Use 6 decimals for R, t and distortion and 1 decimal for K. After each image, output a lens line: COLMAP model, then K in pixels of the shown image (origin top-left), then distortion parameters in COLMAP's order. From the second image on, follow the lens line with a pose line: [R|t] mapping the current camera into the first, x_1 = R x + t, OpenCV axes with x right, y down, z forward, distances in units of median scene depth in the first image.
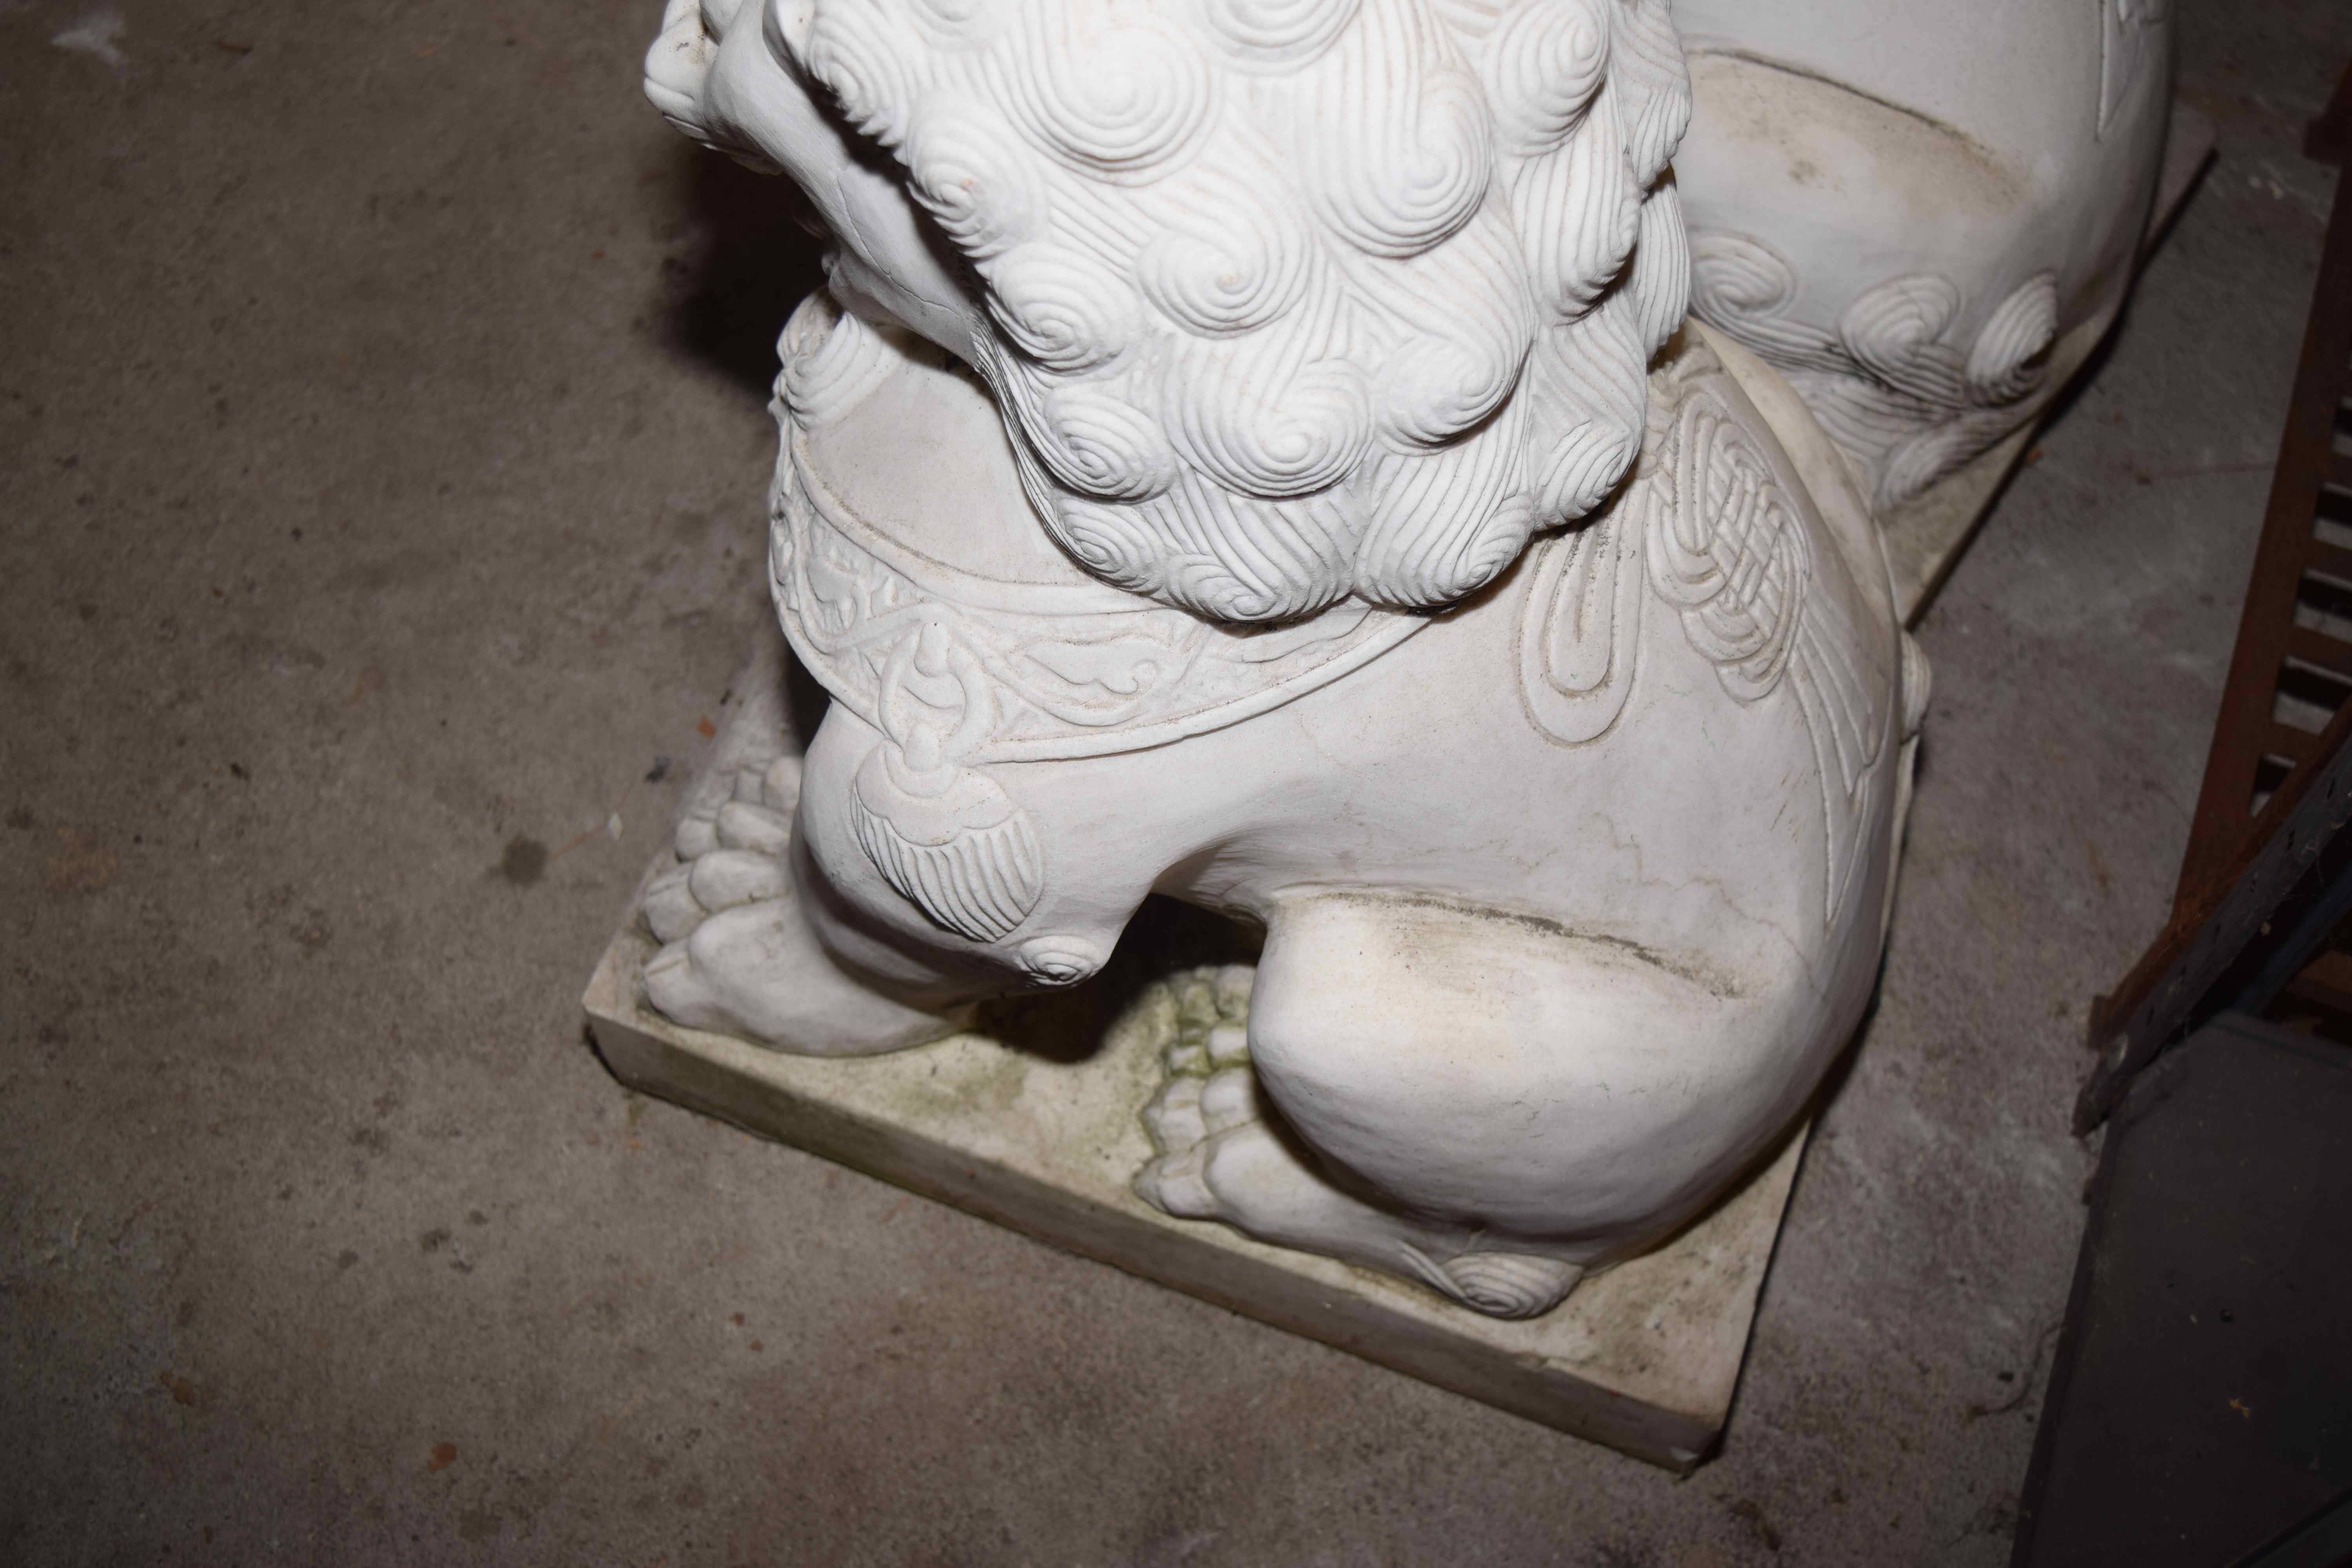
lens RADIAL K [[2741.2, 0, 1141.4], [0, 2741.2, 720.2], [0, 0, 1]] dist [-0.060371, 0.000000]
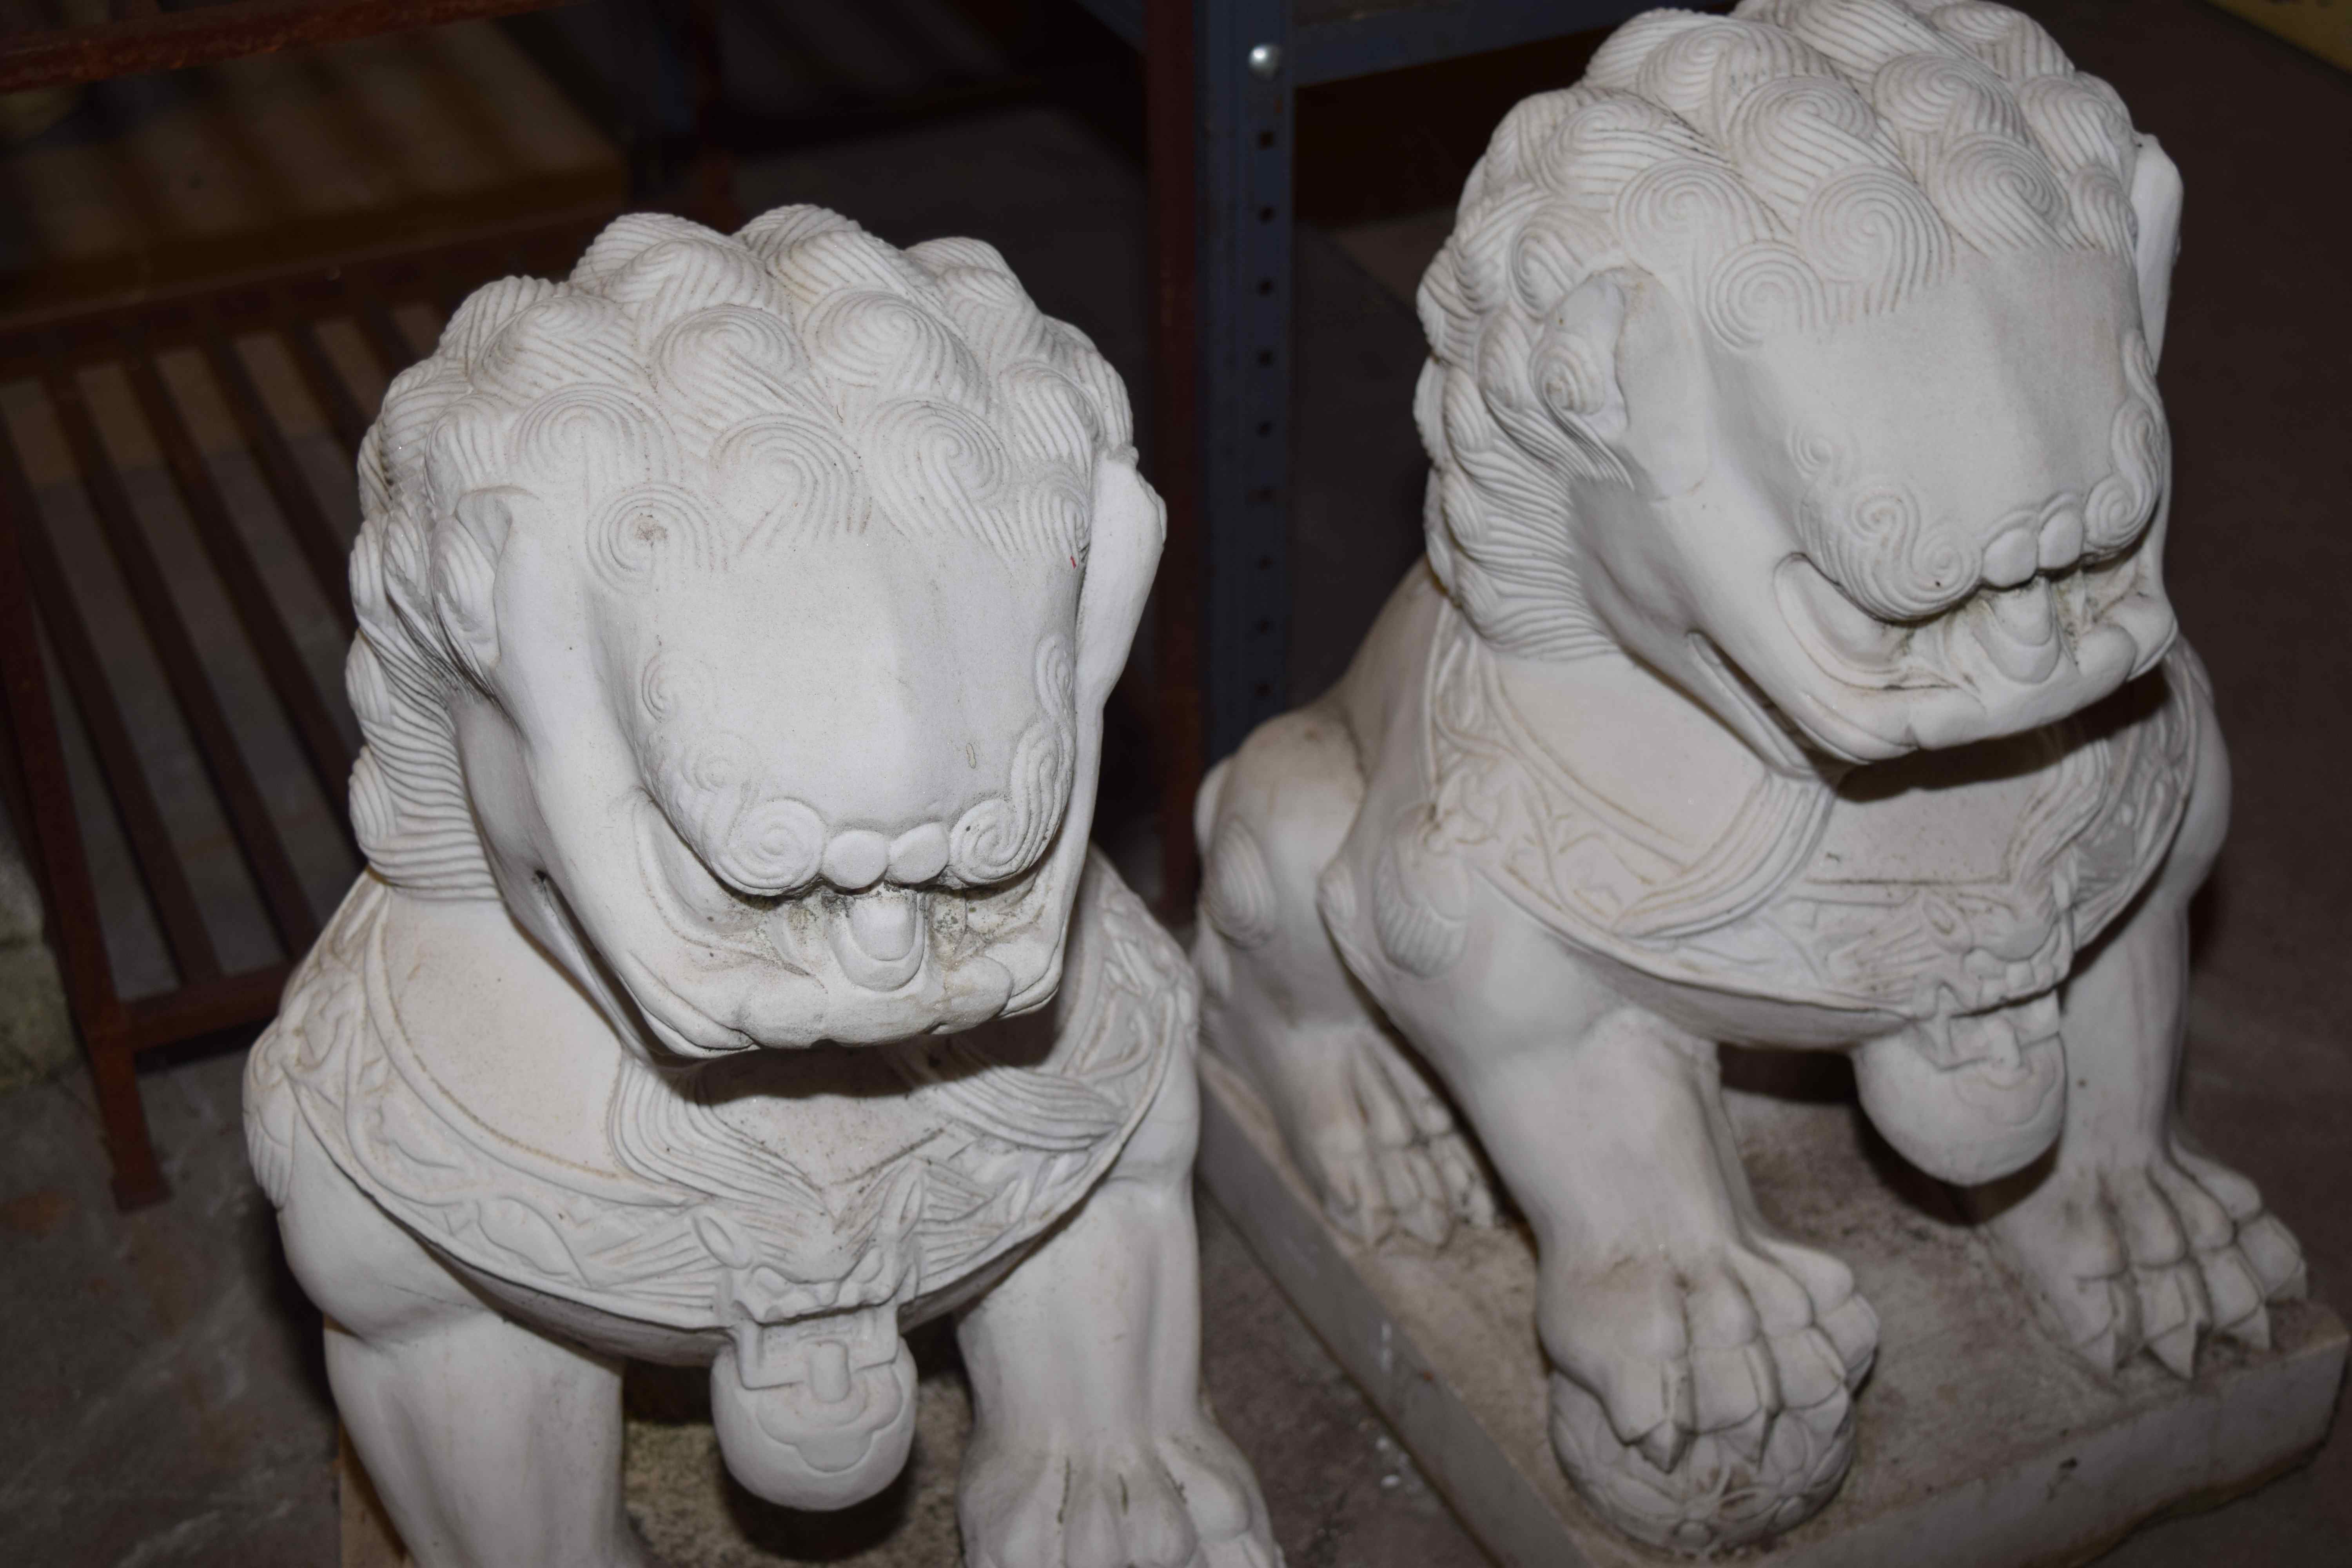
lens RADIAL K [[3586.1, 0, 1175.2], [0, 3586.1, 769.3], [0, 0, 1]] dist [-0.015091, 0.000000]
pose [[-0.717054, -0.399252, 0.571341, -0.651561], [0.602862, 0.056169, 0.795865, -1.439984], [-0.349842, 0.915119, 0.200418, 0.759015]]
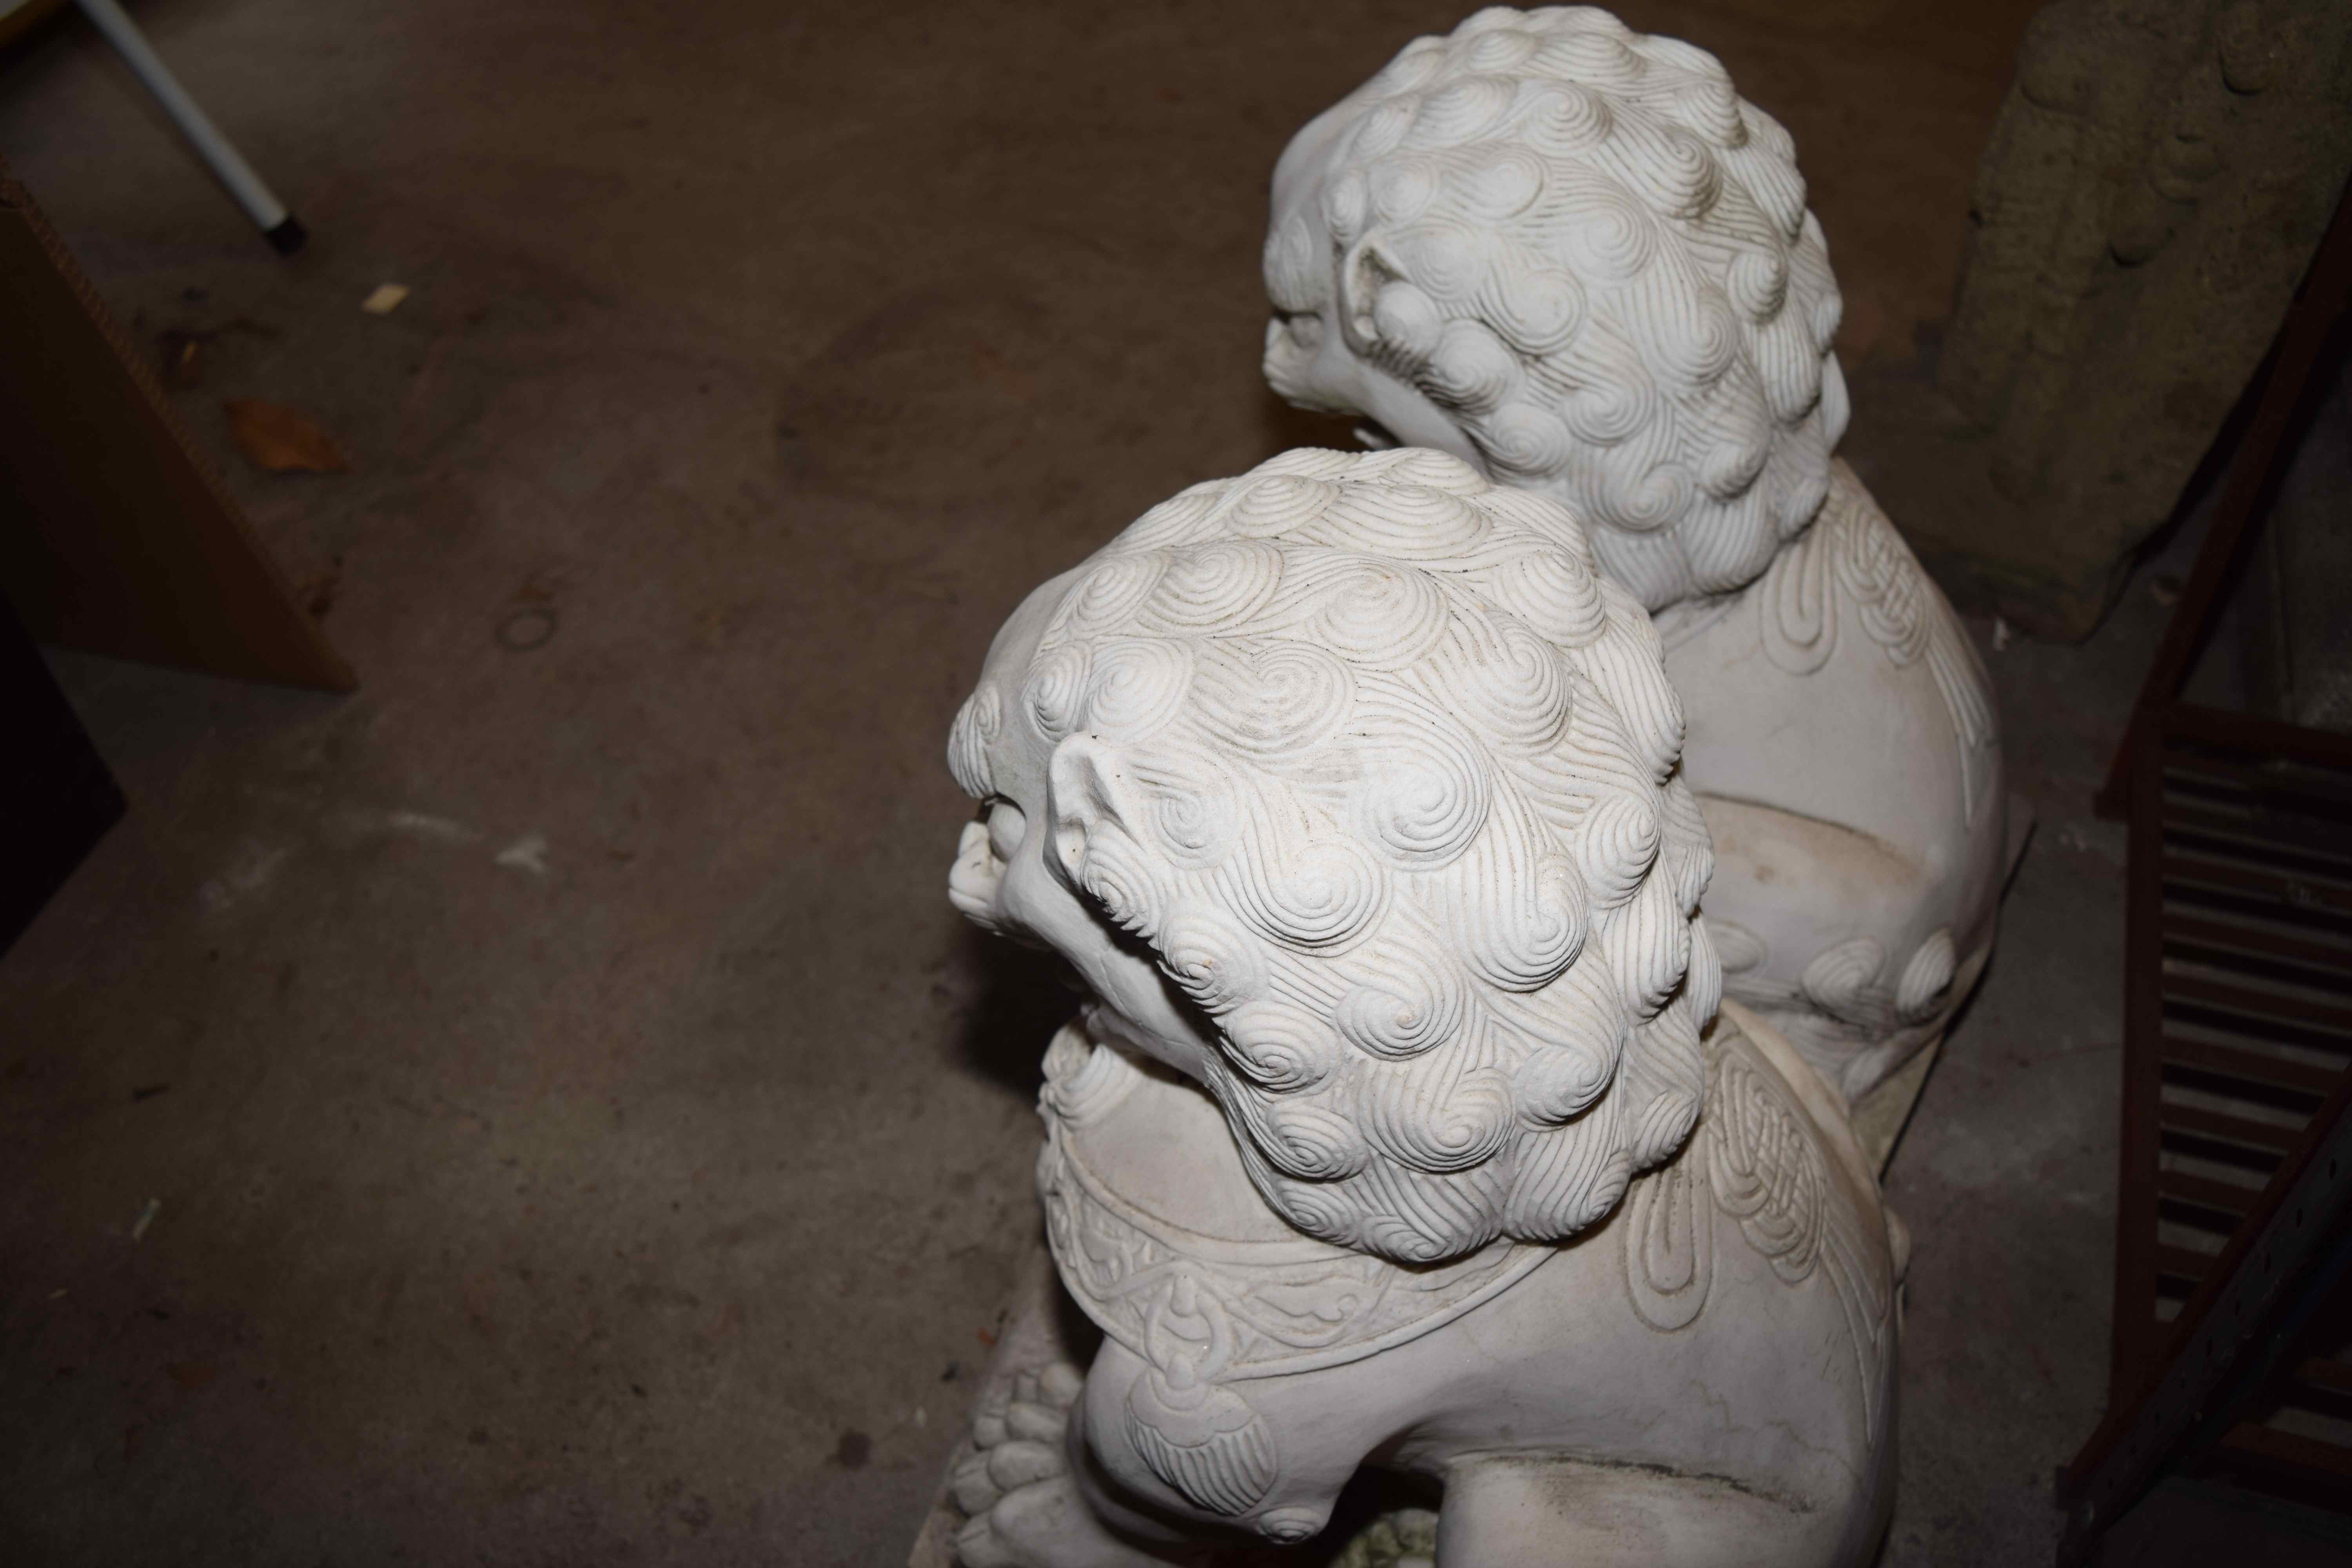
lens RADIAL K [[1977.1, 0, 1178.0], [0, 1977.1, 775.6], [0, 0, 1]] dist [-0.099404, 0.035041]
pose [[0.996959, -0.074895, -0.021523, -0.030225], [0.067412, 0.967449, -0.243921, -0.028719], [0.039091, 0.241729, 0.969556, 0.013984]]
